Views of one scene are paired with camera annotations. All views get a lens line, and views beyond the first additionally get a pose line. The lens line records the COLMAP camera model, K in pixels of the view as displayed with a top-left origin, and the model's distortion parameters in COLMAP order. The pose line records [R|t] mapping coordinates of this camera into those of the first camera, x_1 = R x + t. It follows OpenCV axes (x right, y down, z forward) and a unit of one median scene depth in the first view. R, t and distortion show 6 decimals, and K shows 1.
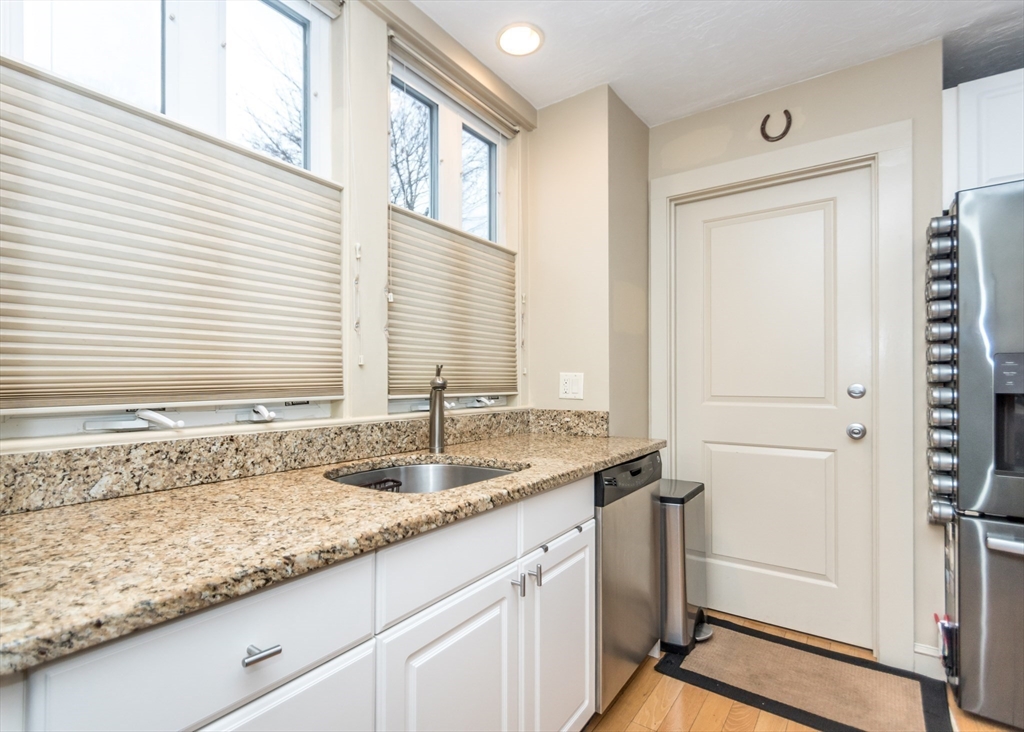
lens RADIAL K [[502.5, 0, 479.6], [0, 502.5, 376.4], [0, 0, 1]] dist [0.006850, -0.004085]
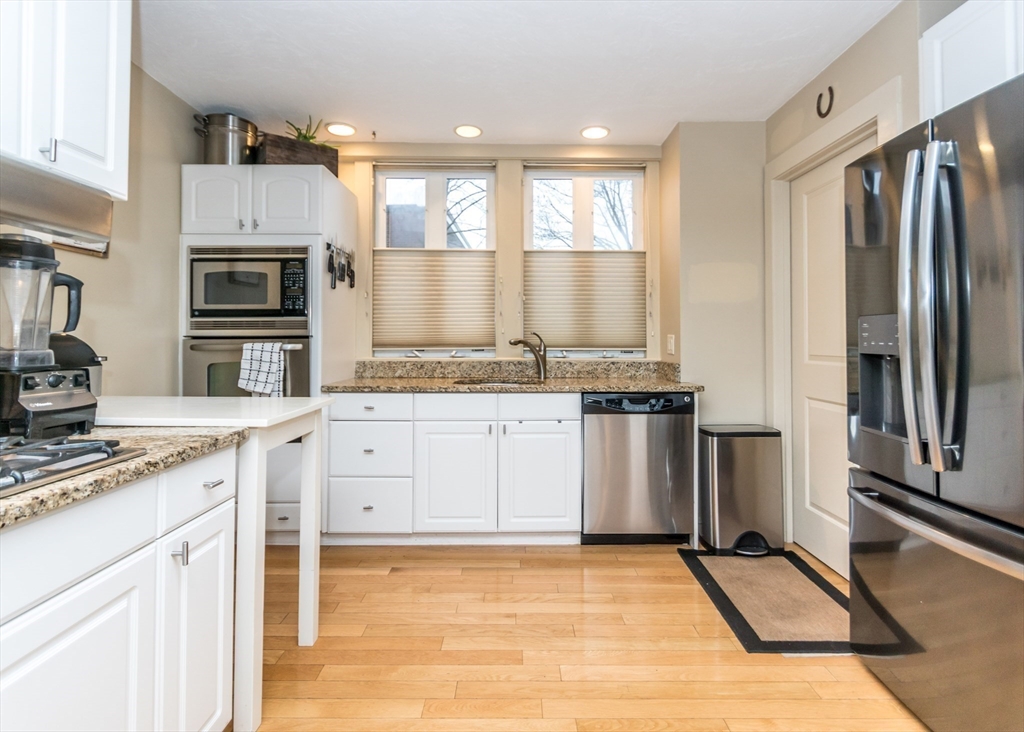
lens RADIAL K [[502.5, 0, 531.4], [0, 502.5, 333.2], [0, 0, 1]] dist [0.006850, -0.004085]
pose [[0.623977, -0.007970, -0.781402, 1.441607], [0.005488, 0.999968, -0.005817, -0.009120], [0.781423, -0.000659, 0.624001, -0.212558]]
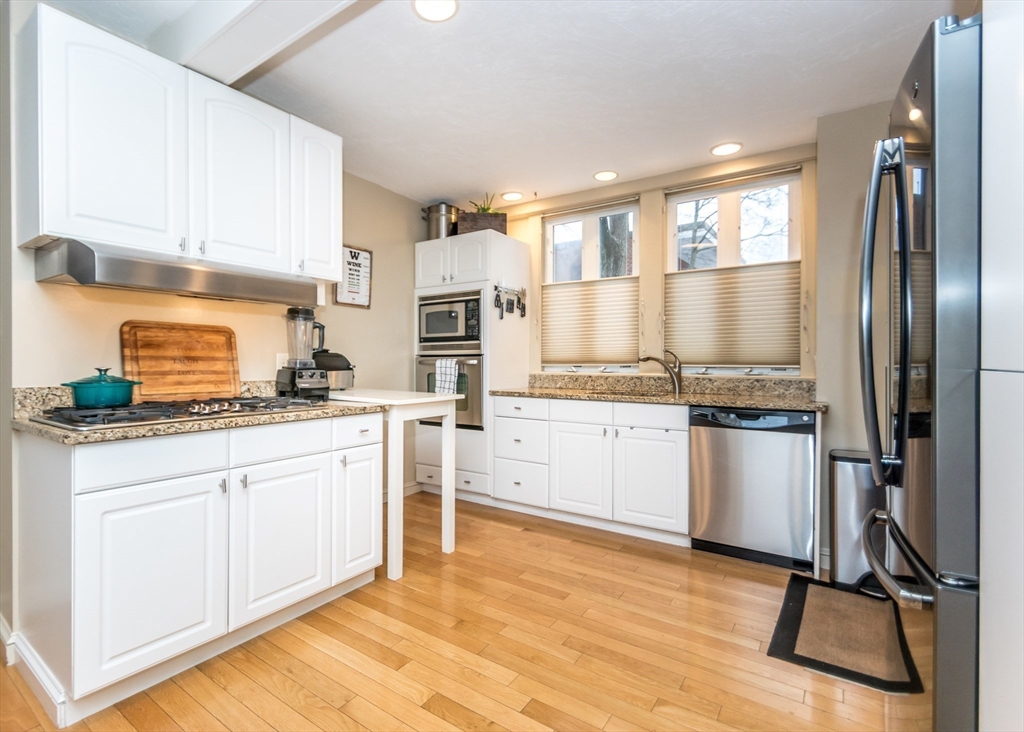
lens RADIAL K [[502.5, 0, 493.6], [0, 502.5, 367.2], [0, 0, 1]] dist [0.006850, -0.004085]
pose [[0.046660, 0.012767, -0.998829, 1.990597], [0.008156, 0.999880, 0.013162, 0.015413], [0.998878, -0.008760, 0.046550, 0.192714]]
